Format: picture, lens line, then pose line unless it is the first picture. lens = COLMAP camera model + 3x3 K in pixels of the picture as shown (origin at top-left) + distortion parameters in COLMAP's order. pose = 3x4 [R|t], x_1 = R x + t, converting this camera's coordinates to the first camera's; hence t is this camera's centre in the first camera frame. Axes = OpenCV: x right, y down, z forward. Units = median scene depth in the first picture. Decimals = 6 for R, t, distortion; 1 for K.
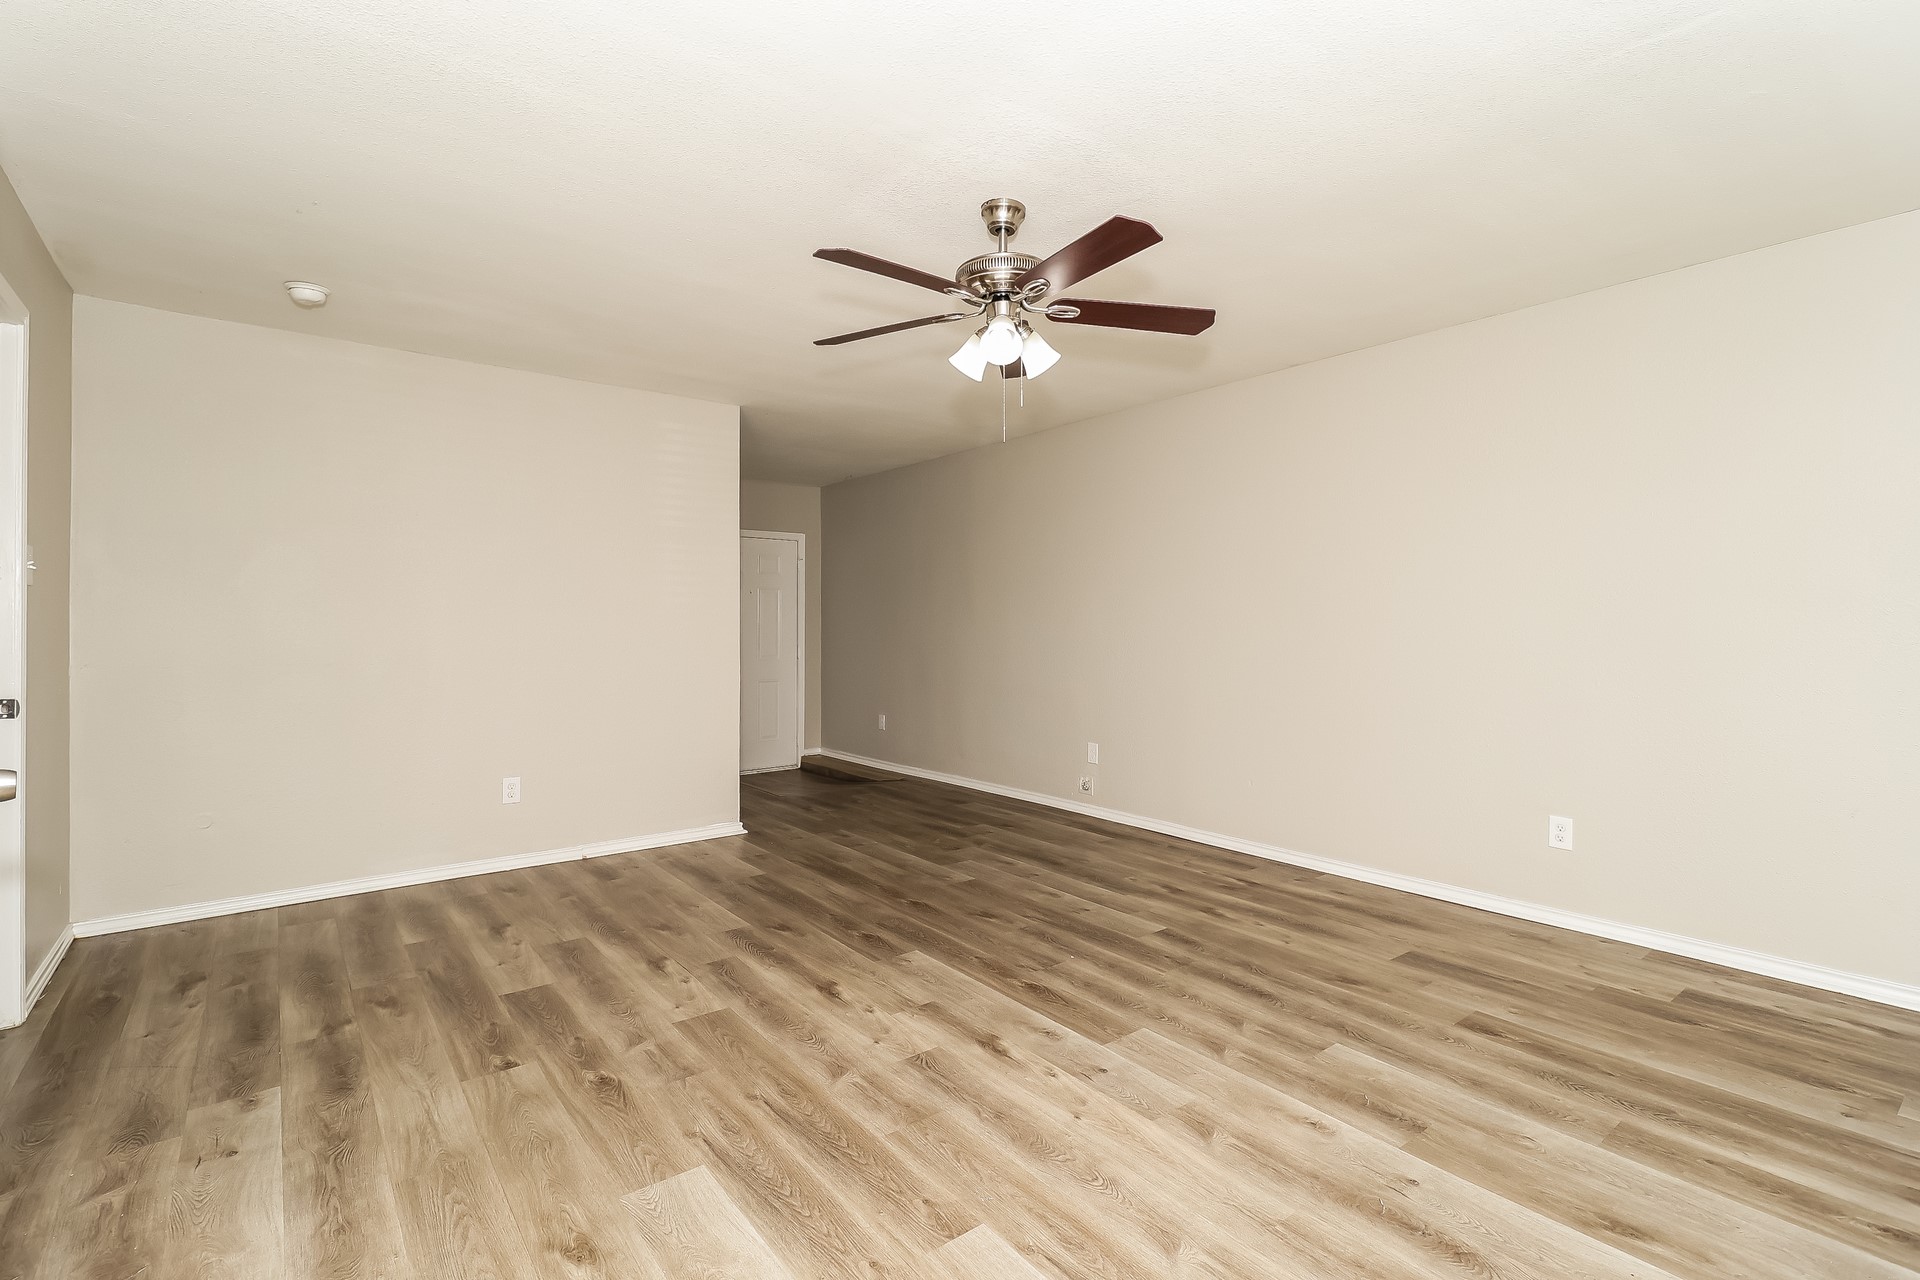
lens RADIAL K [[872.6, 0, 983.7], [0, 872.6, 618.7], [0, 0, 1]] dist [0.016315, -0.001399]
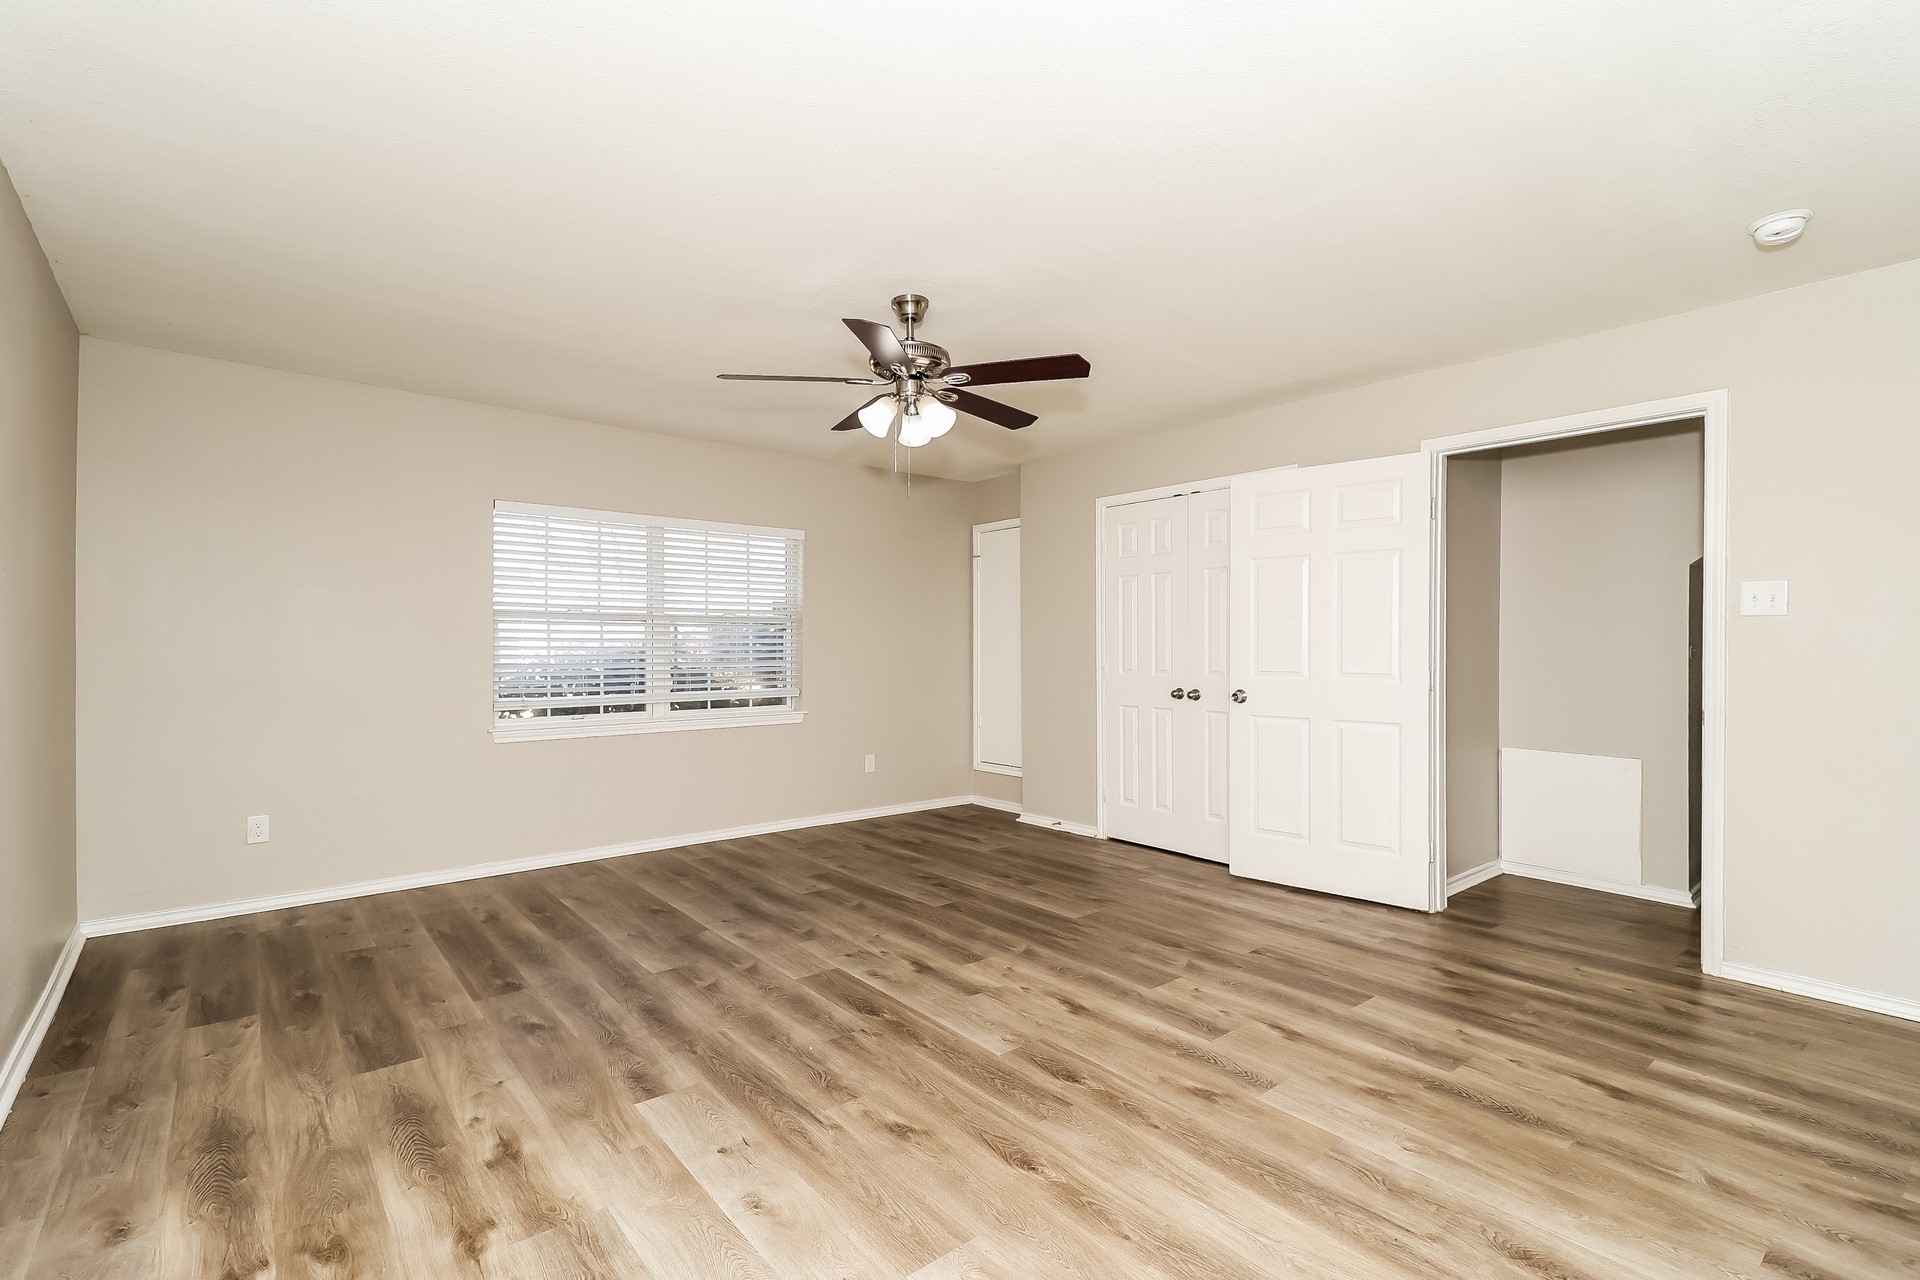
lens RADIAL K [[872.6, 0, 983.7], [0, 872.6, 618.7], [0, 0, 1]] dist [0.016315, -0.001399]
pose [[-0.999896, -0.000179, -0.014441, -0.056718], [0.000343, 0.999349, -0.036076, 0.007218], [0.014438, -0.036077, -0.999245, 2.022112]]
